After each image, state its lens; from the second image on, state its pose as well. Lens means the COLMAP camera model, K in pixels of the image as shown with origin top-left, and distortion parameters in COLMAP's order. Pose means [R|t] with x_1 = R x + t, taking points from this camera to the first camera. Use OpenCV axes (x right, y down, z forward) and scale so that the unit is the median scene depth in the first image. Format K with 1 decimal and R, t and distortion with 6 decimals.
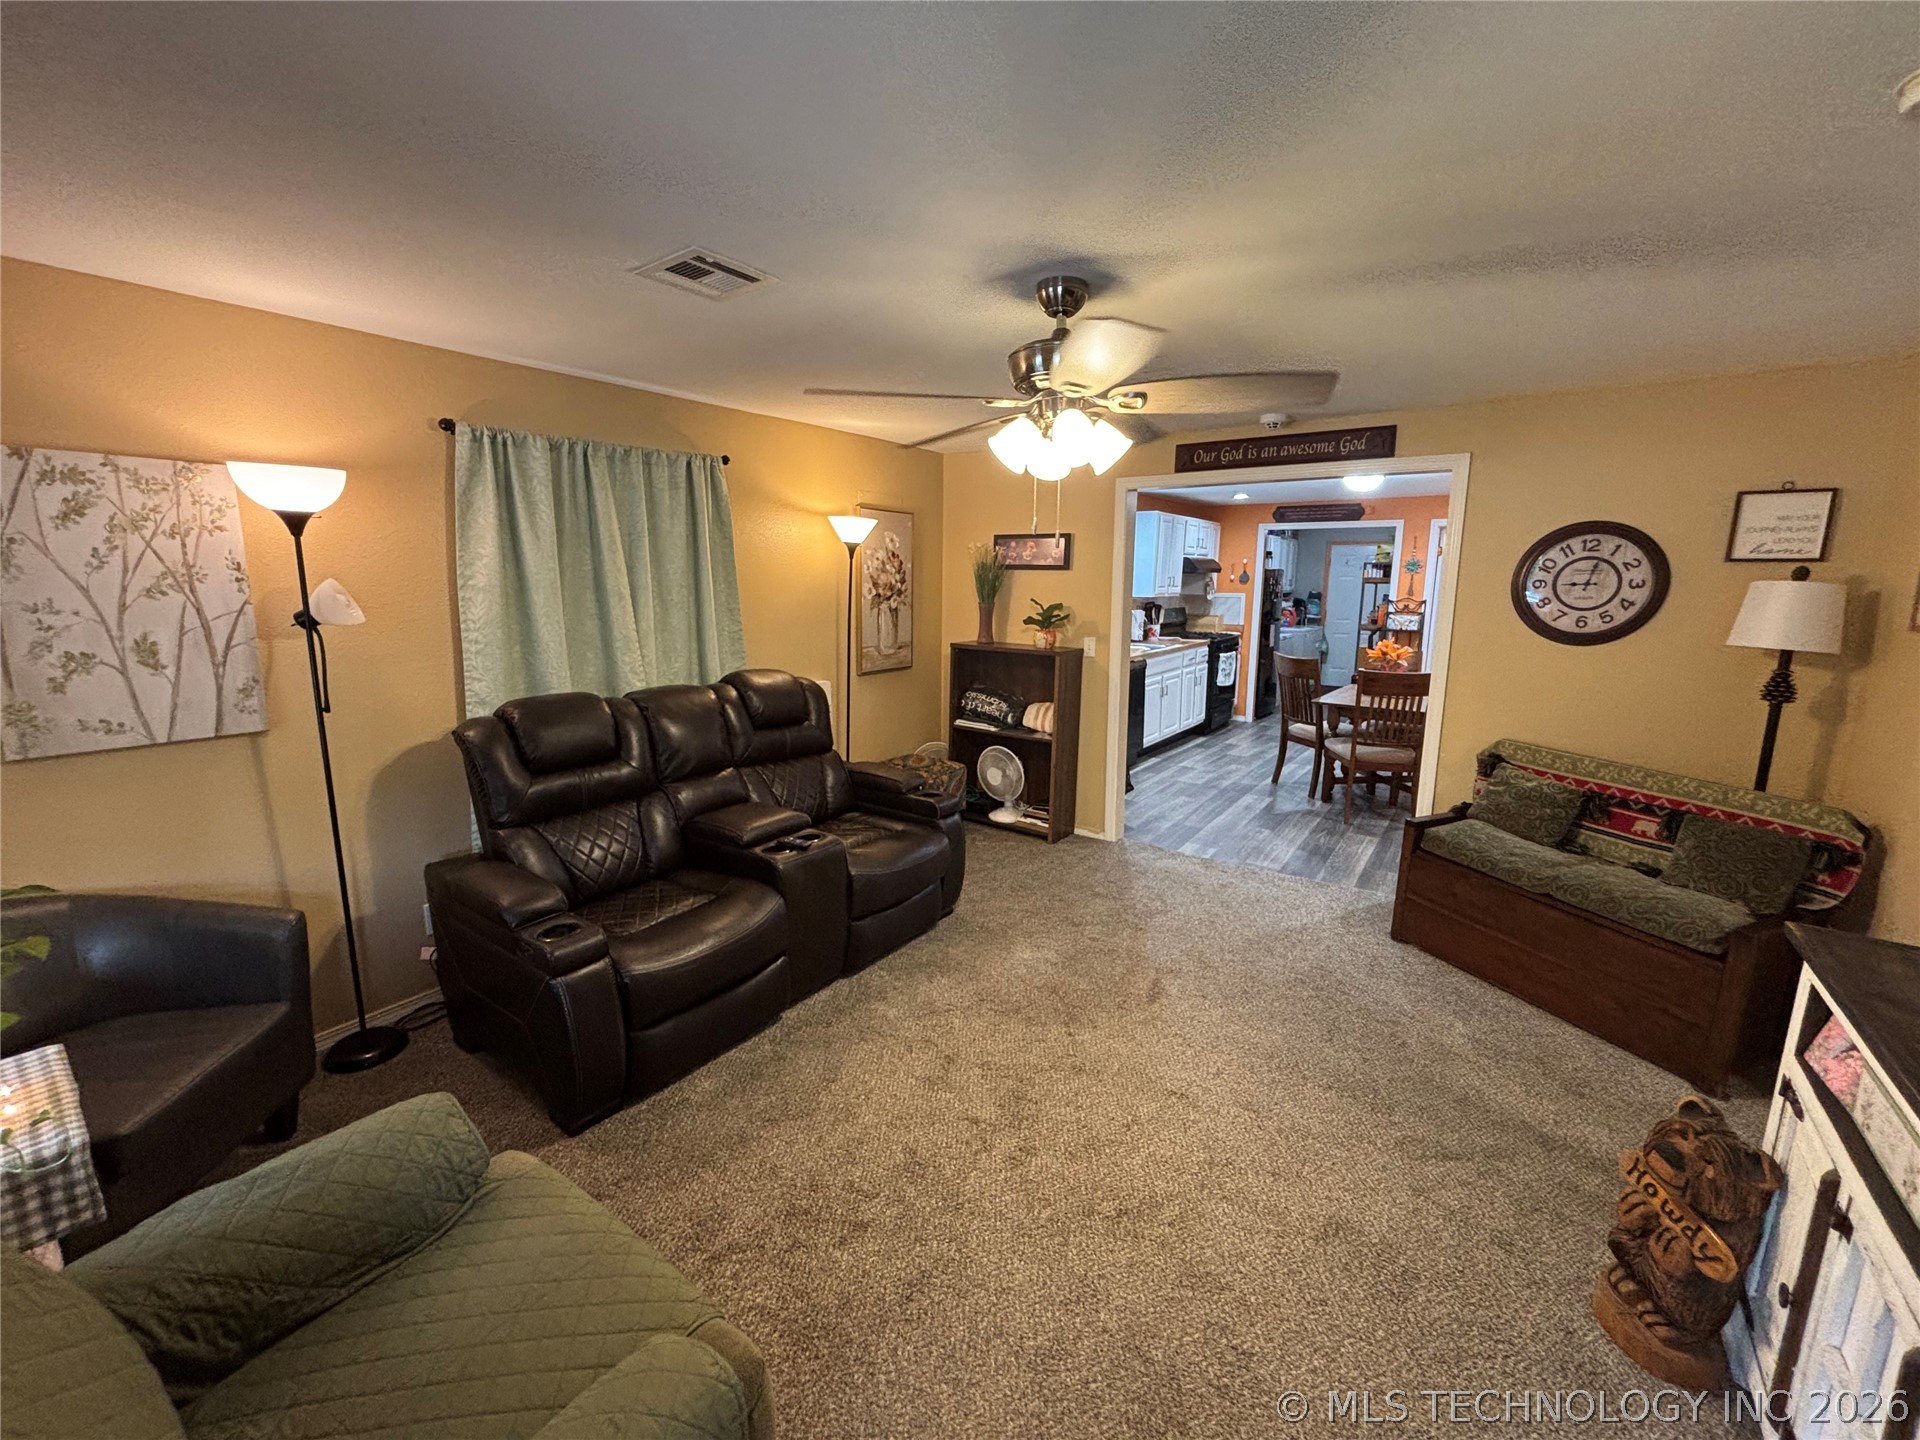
lens RADIAL K [[774.7, 0, 957.5], [0, 774.7, 714.7], [0, 0, 1]] dist [0.020794, -0.007891]
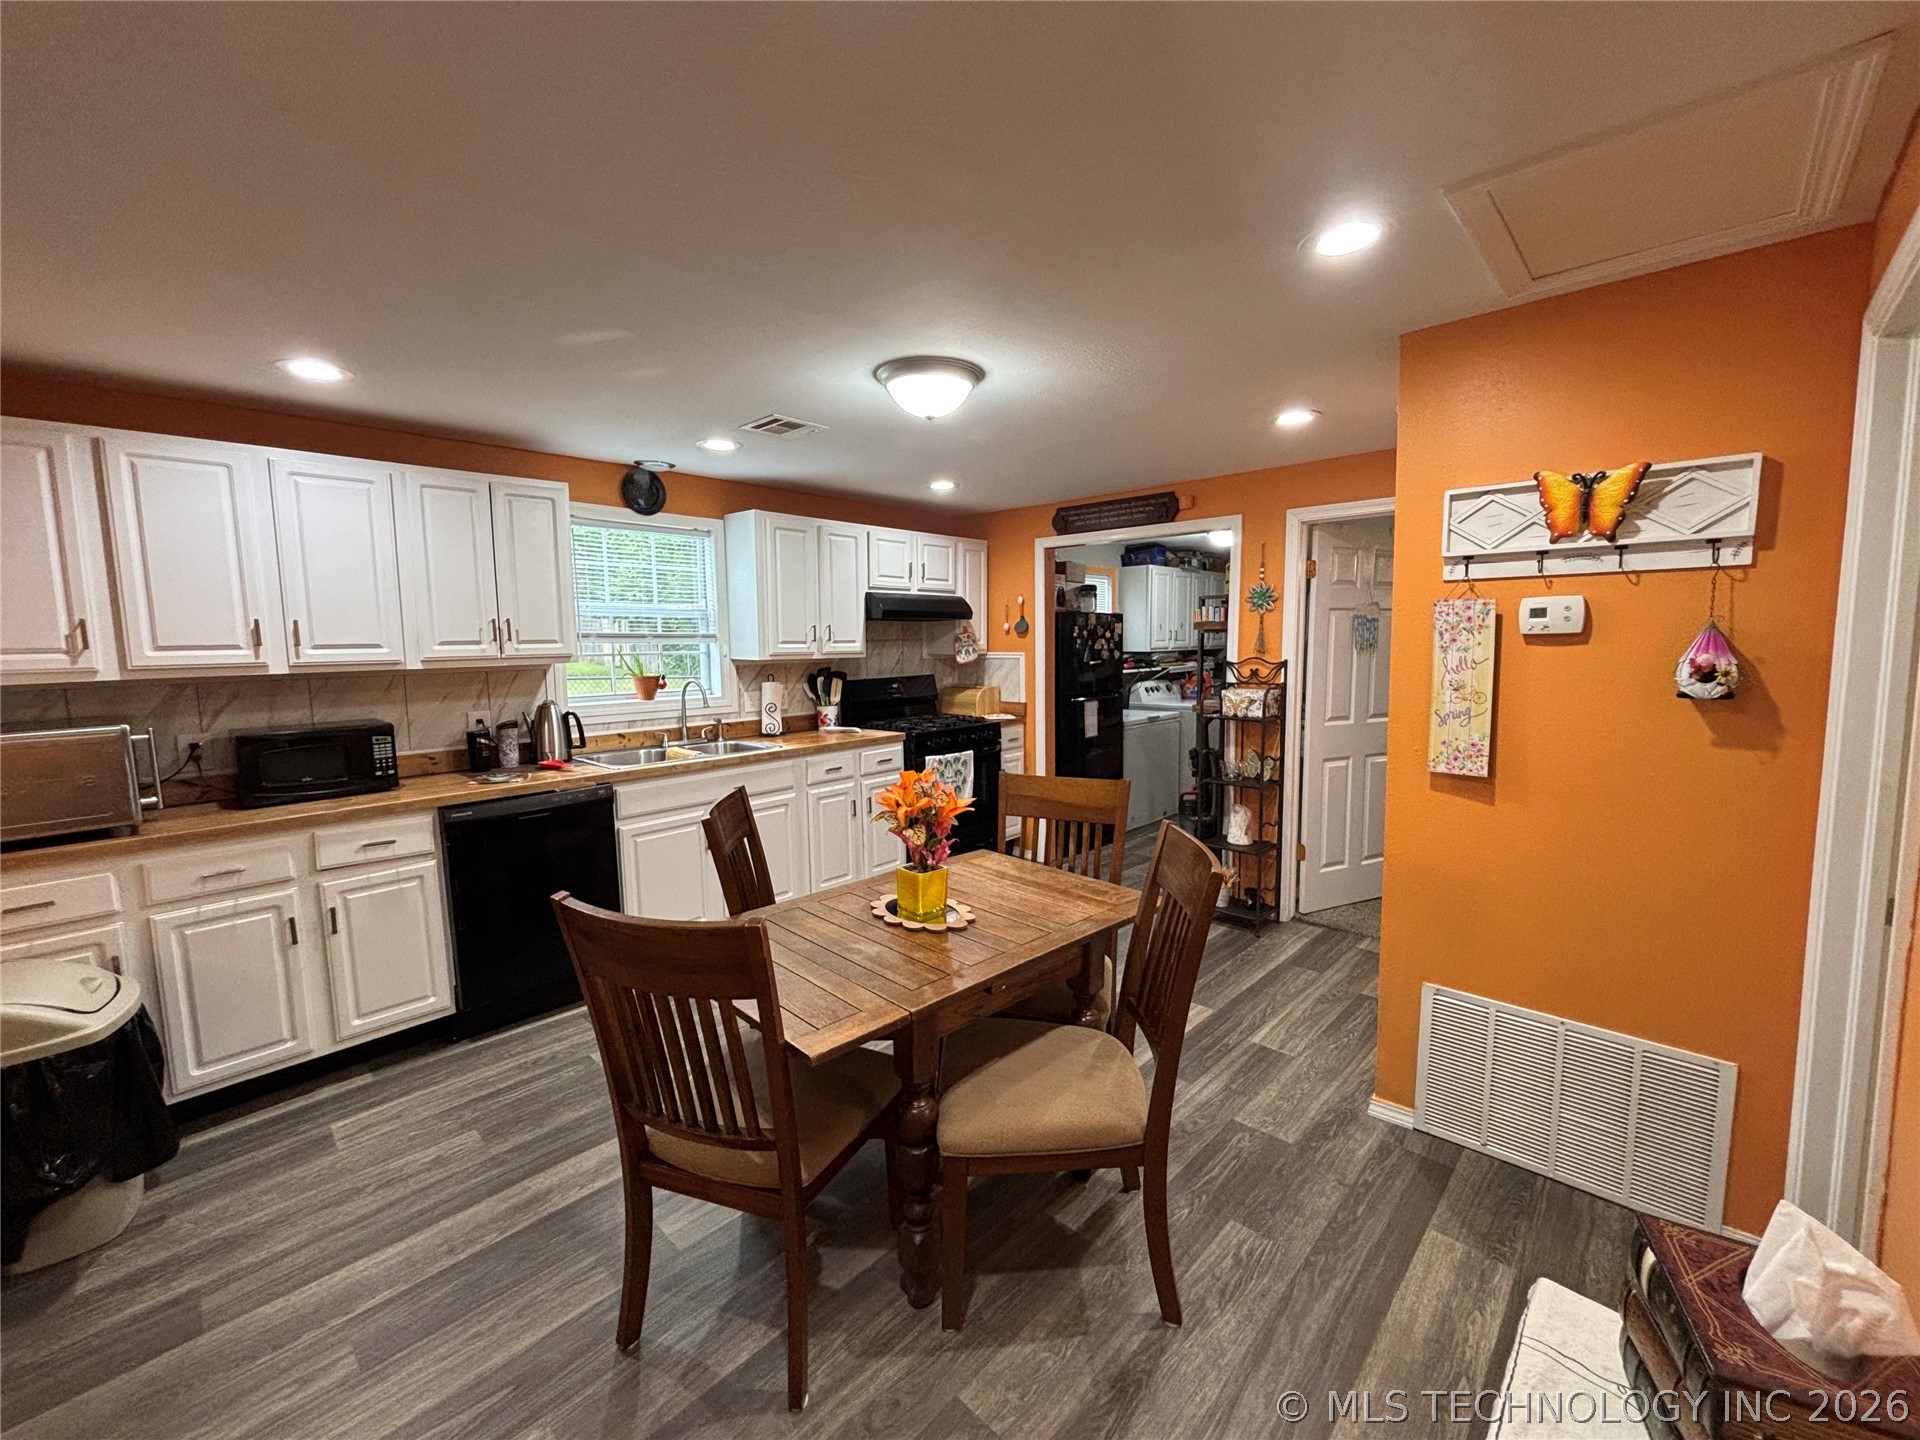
lens RADIAL K [[774.7, 0, 957.5], [0, 774.7, 714.7], [0, 0, 1]] dist [0.020794, -0.007891]
pose [[0.989757, -0.000695, -0.142764, 0.745005], [-0.010179, 0.997100, -0.075425, -0.111576], [0.142402, 0.076106, 0.986879, 0.733496]]
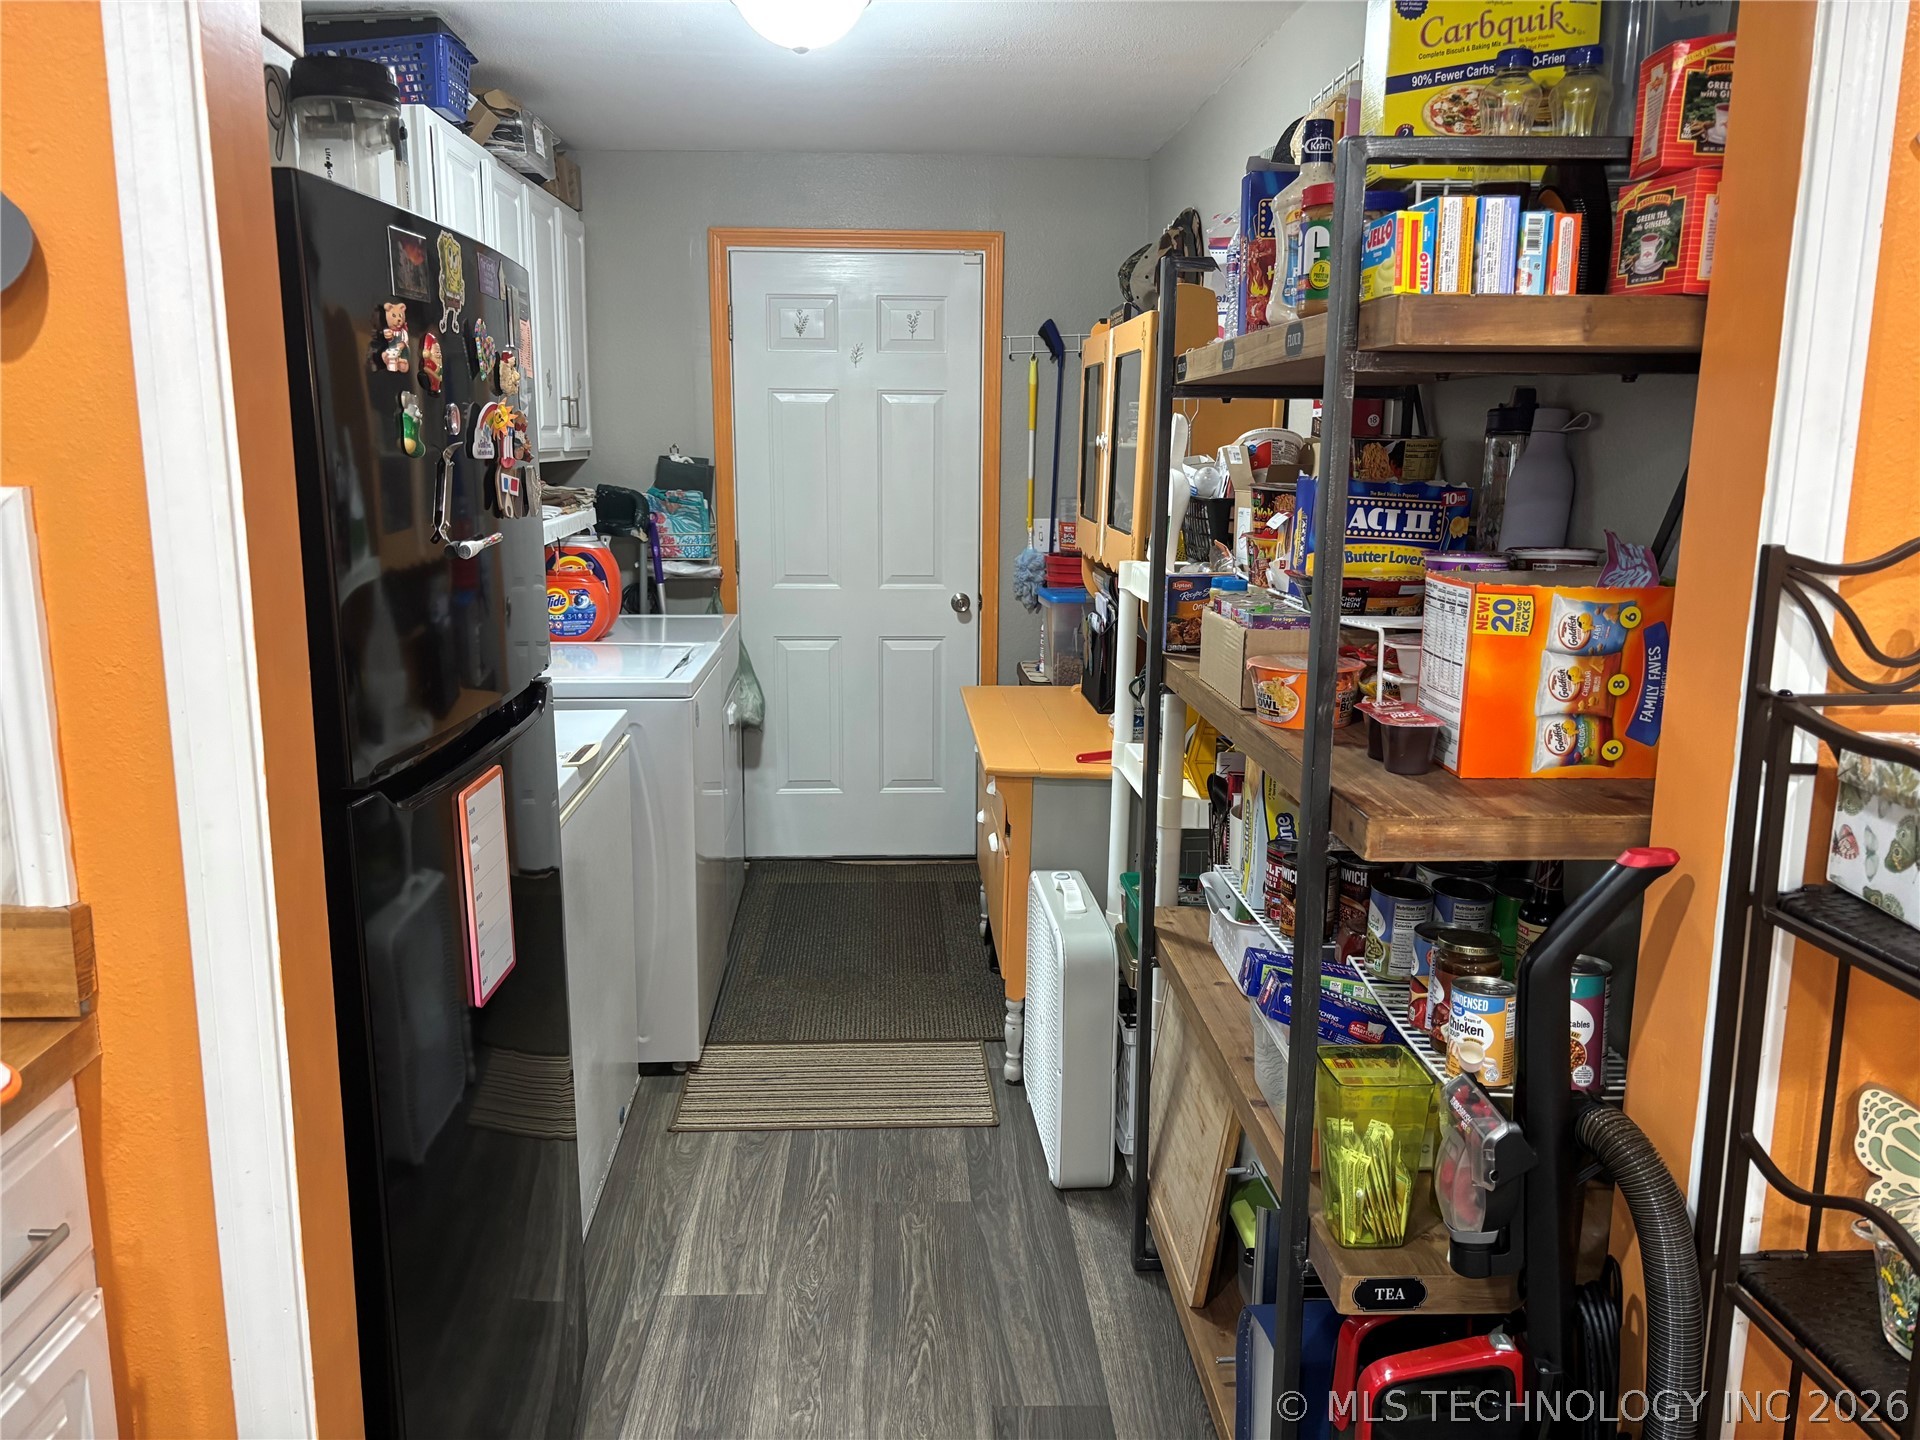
lens RADIAL K [[1457.7, 0, 960.0], [0, 1457.7, 720.0], [0, 0, 1]] dist [0.039293, -0.100359]
pose [[0.788037, -0.115454, 0.604705, 0.654014], [0.102707, 0.993147, 0.055772, -0.246037], [-0.607000, 0.018157, 0.794495, 1.555993]]
